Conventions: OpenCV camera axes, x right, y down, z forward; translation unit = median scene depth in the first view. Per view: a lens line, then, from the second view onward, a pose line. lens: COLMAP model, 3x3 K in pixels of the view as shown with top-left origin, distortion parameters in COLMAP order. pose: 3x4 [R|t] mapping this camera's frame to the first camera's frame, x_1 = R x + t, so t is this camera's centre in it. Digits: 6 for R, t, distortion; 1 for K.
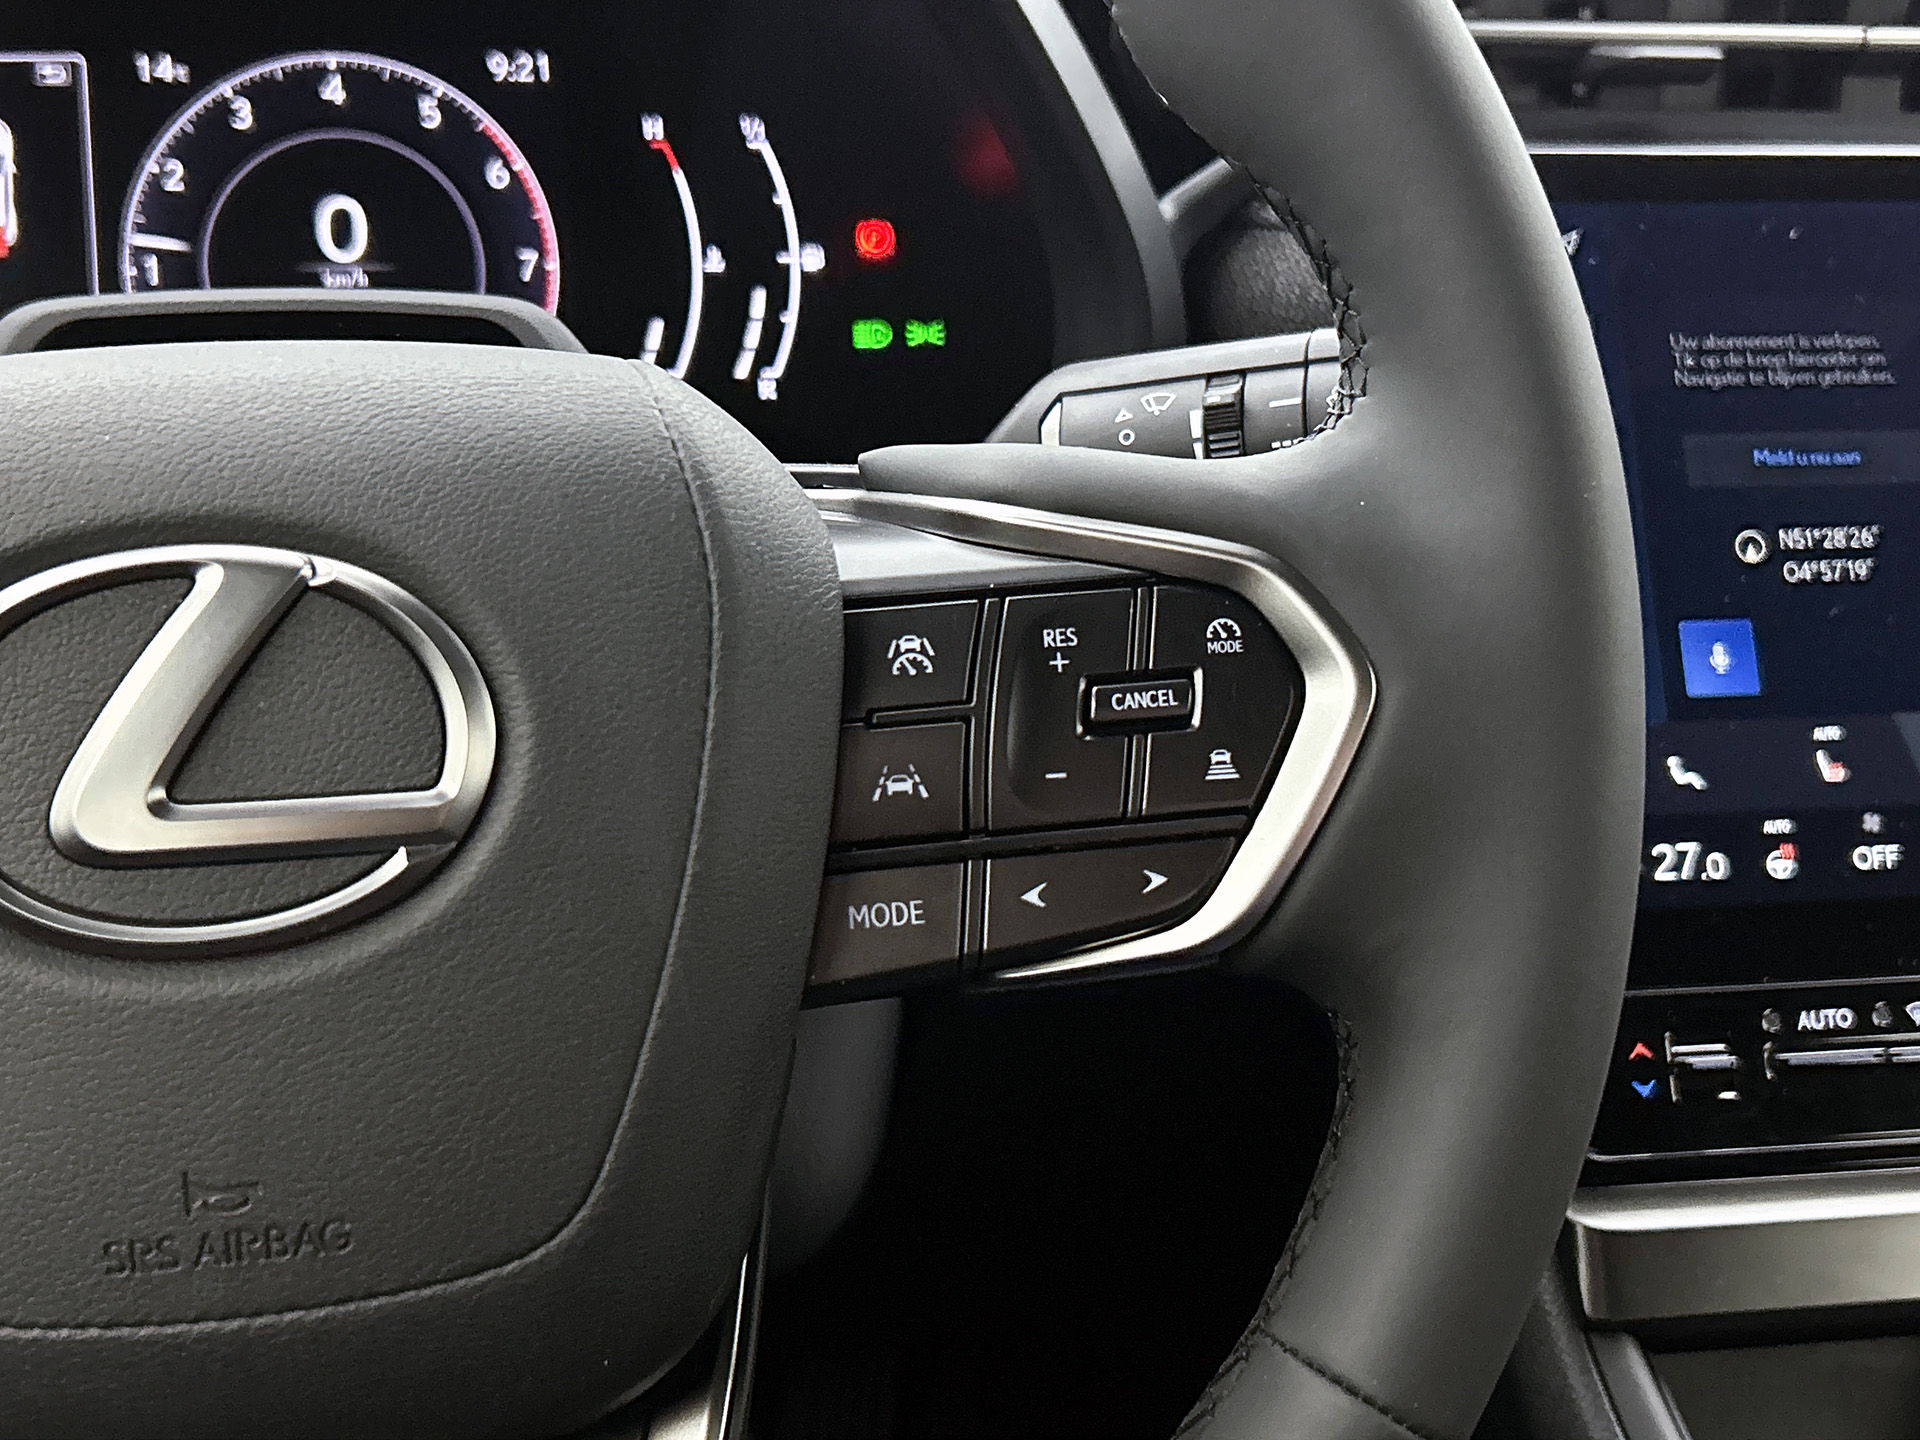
lens RADIAL K [[2364.4, 0, 959.1], [0, 2364.4, 752.4], [0, 0, 1]] dist [0.178927, -0.608890]
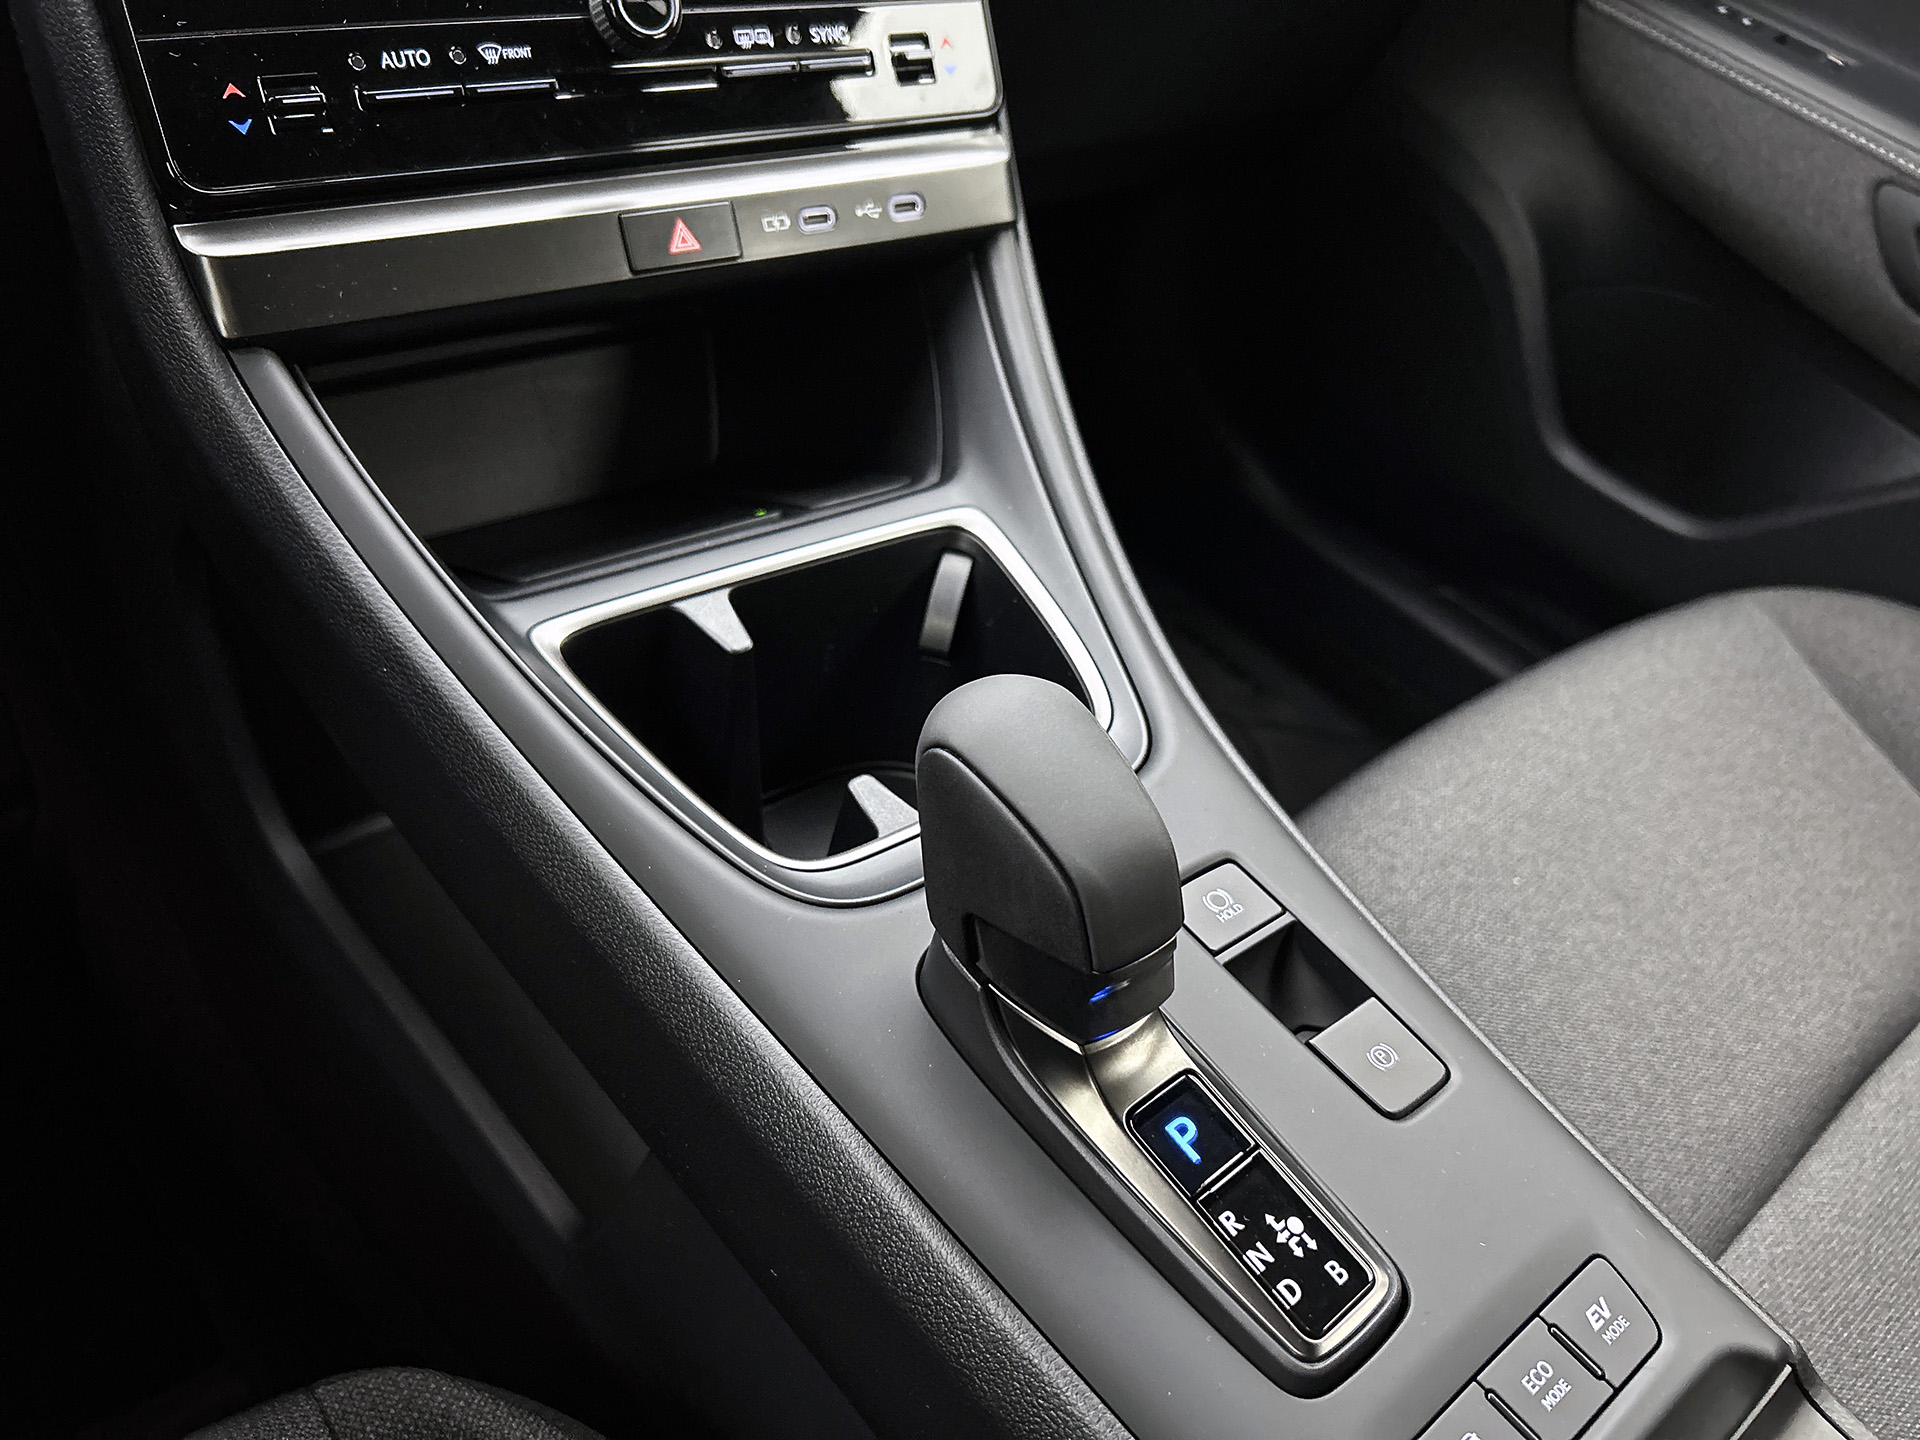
lens RADIAL K [[1519.9, 0, 981.6], [0, 1519.9, 729.6], [0, 0, 1]] dist [0.033285, -0.057585]
pose [[0.868551, -0.220701, 0.443745, 0.197410], [0.036469, 0.921405, 0.386888, 0.129602], [-0.494256, -0.319849, 0.808337, 0.158193]]
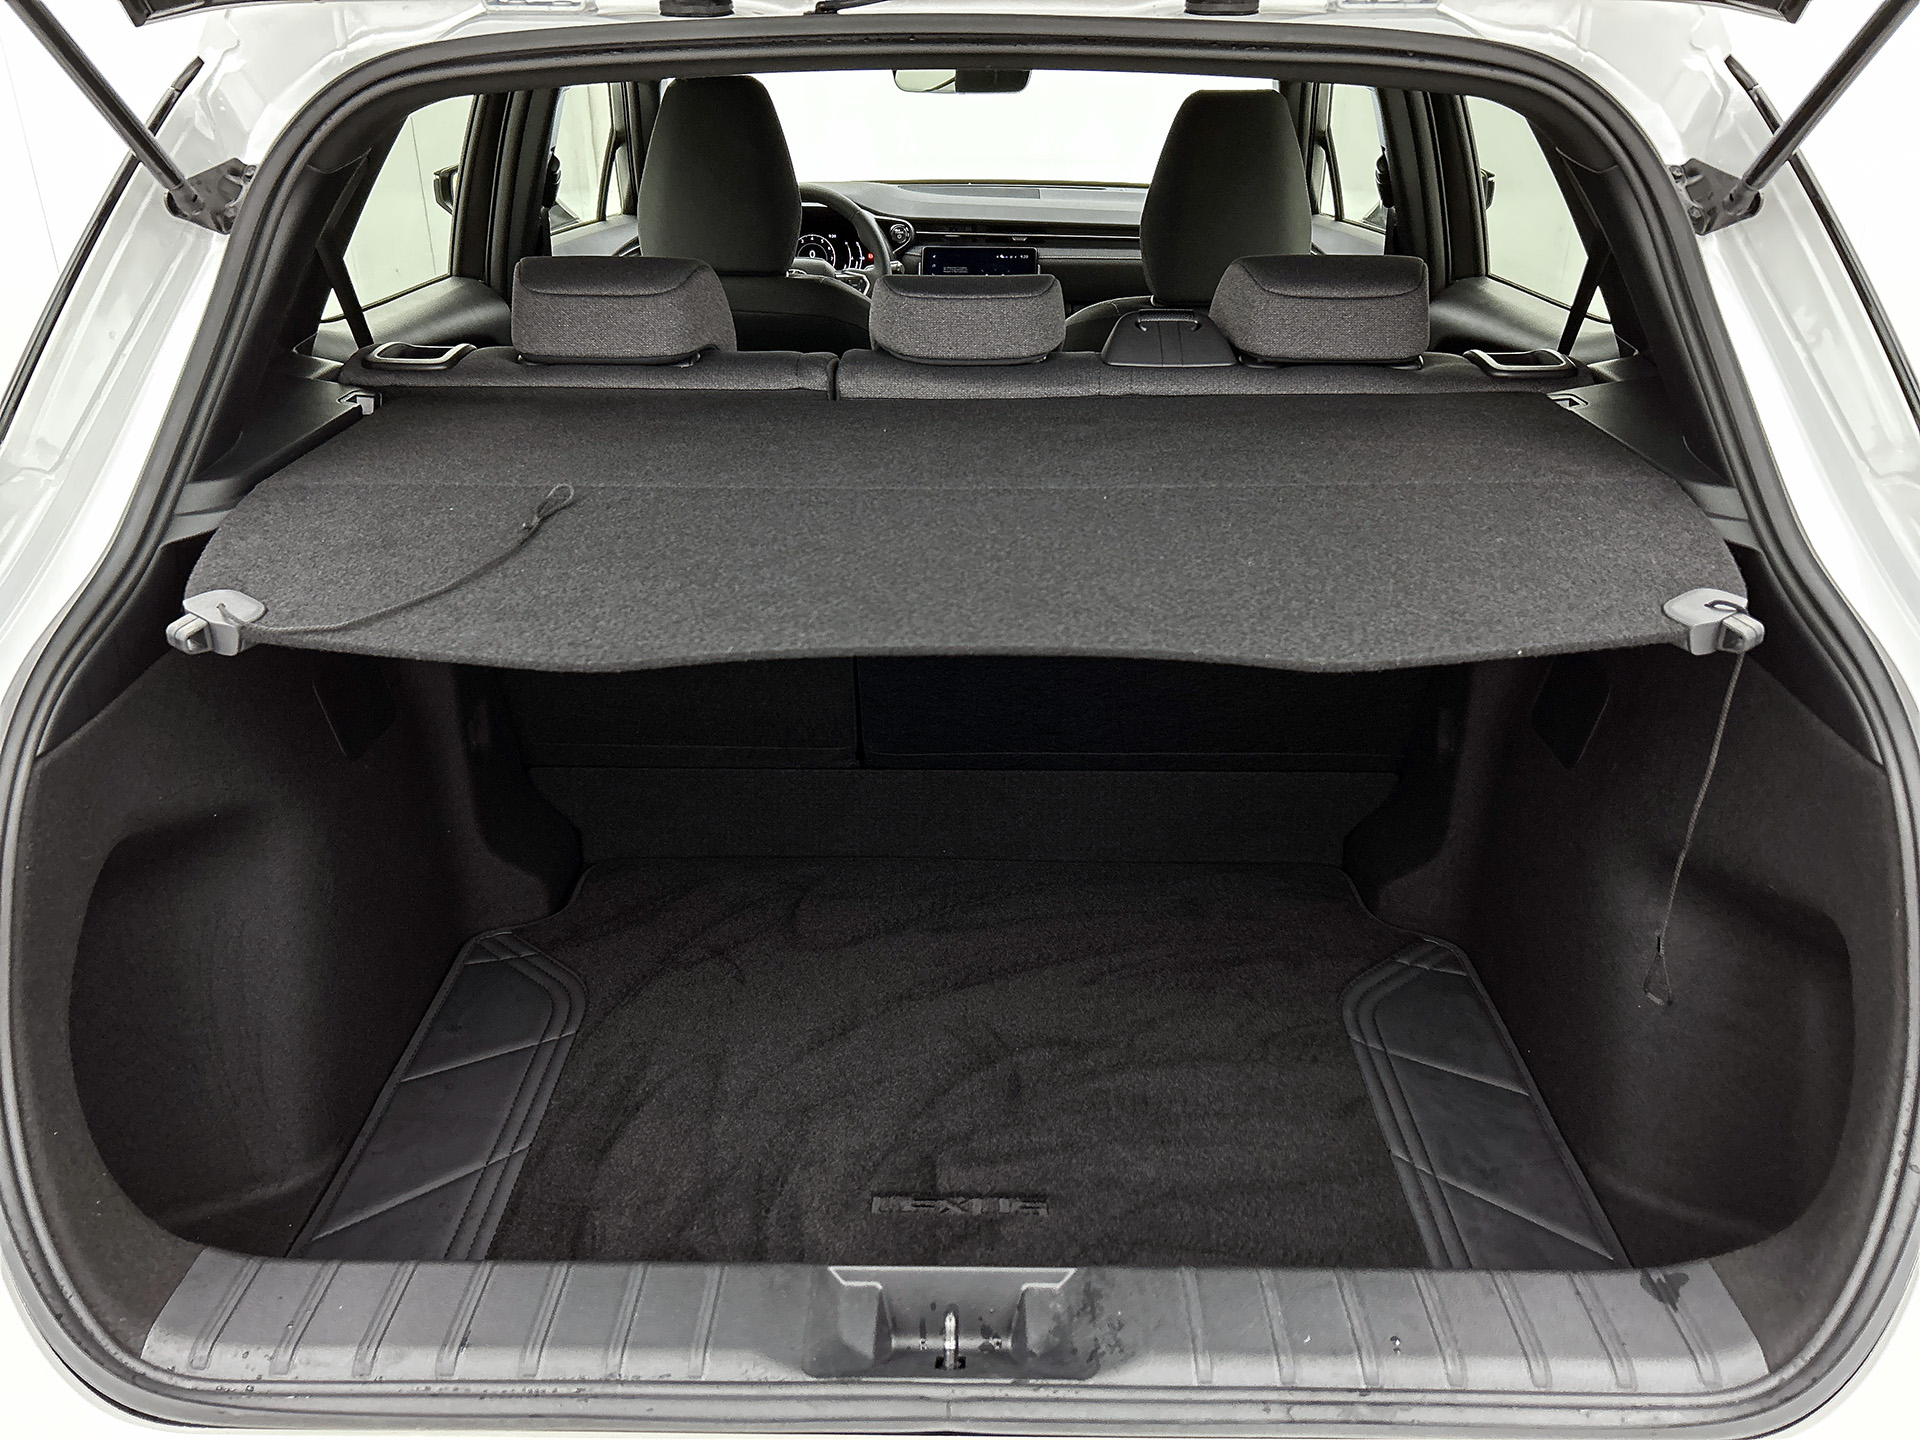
lens RADIAL K [[1435.7, 0, 960.0], [0, 1435.7, 720.0], [0, 0, 1]] dist [0.035095, -0.039436]
pose [[0.976945, 0.074822, -0.199951, 1.676322], [-0.059702, 0.994956, 0.080616, 1.180500], [0.204974, -0.066820, 0.976484, -4.809511]]
